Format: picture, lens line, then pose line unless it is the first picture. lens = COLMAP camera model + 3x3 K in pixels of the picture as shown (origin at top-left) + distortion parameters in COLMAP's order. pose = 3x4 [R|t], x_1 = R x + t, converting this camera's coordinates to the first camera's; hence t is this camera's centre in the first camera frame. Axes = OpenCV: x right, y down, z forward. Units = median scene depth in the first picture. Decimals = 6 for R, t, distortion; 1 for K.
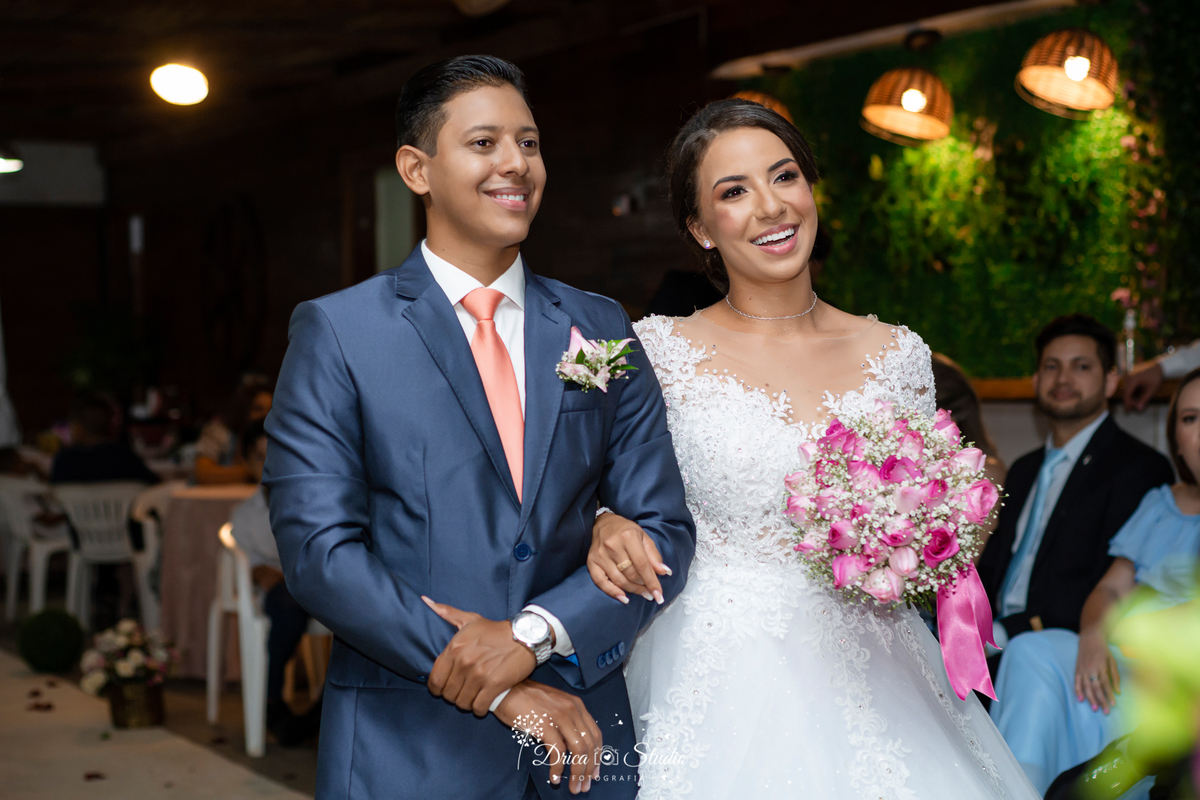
lens RADIAL K [[3165.3, 0, 593.9], [0, 3165.3, 405.5], [0, 0, 1]] dist [-0.028482, 0.000000]
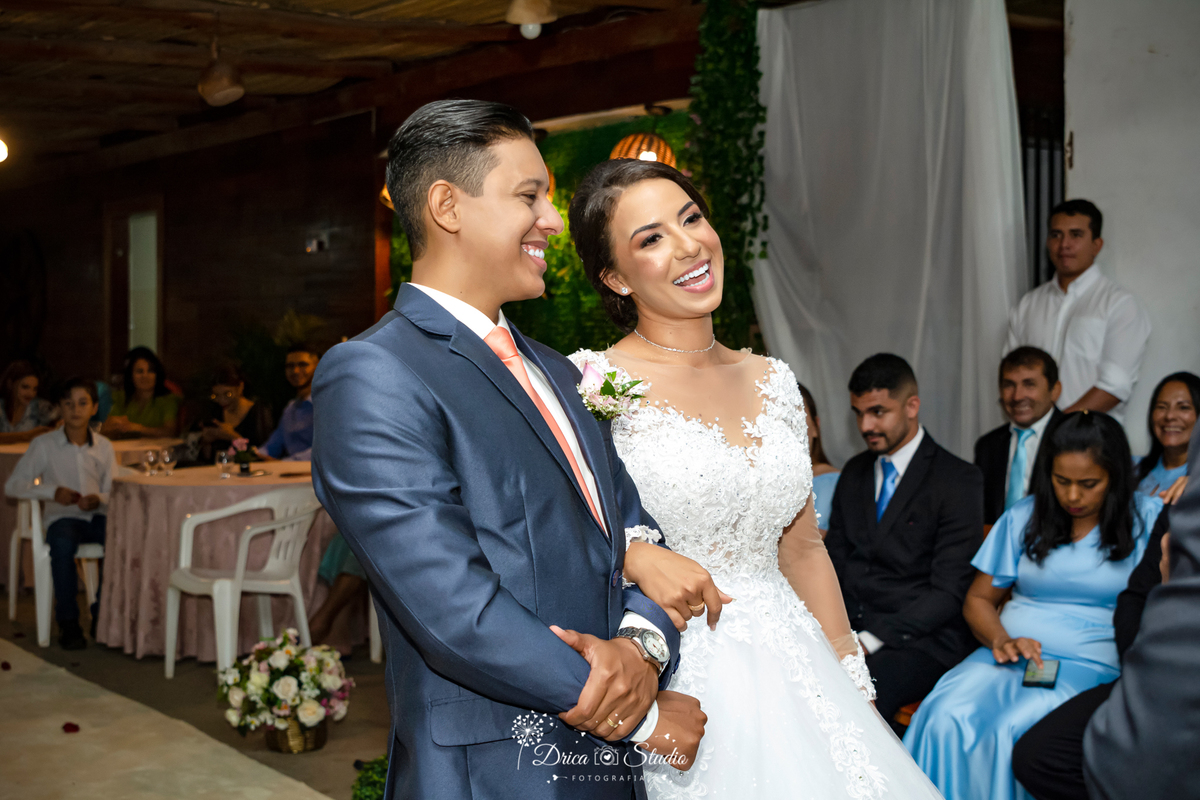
lens RADIAL K [[1830.6, 0, 519.9], [0, 1830.6, 362.1], [0, 0, 1]] dist [-0.057782, 0.000000]
pose [[0.979893, 0.019912, 0.198527, -0.065164], [-0.019146, 0.999800, -0.005775, -0.009175], [-0.198602, 0.001858, 0.980078, 0.197718]]
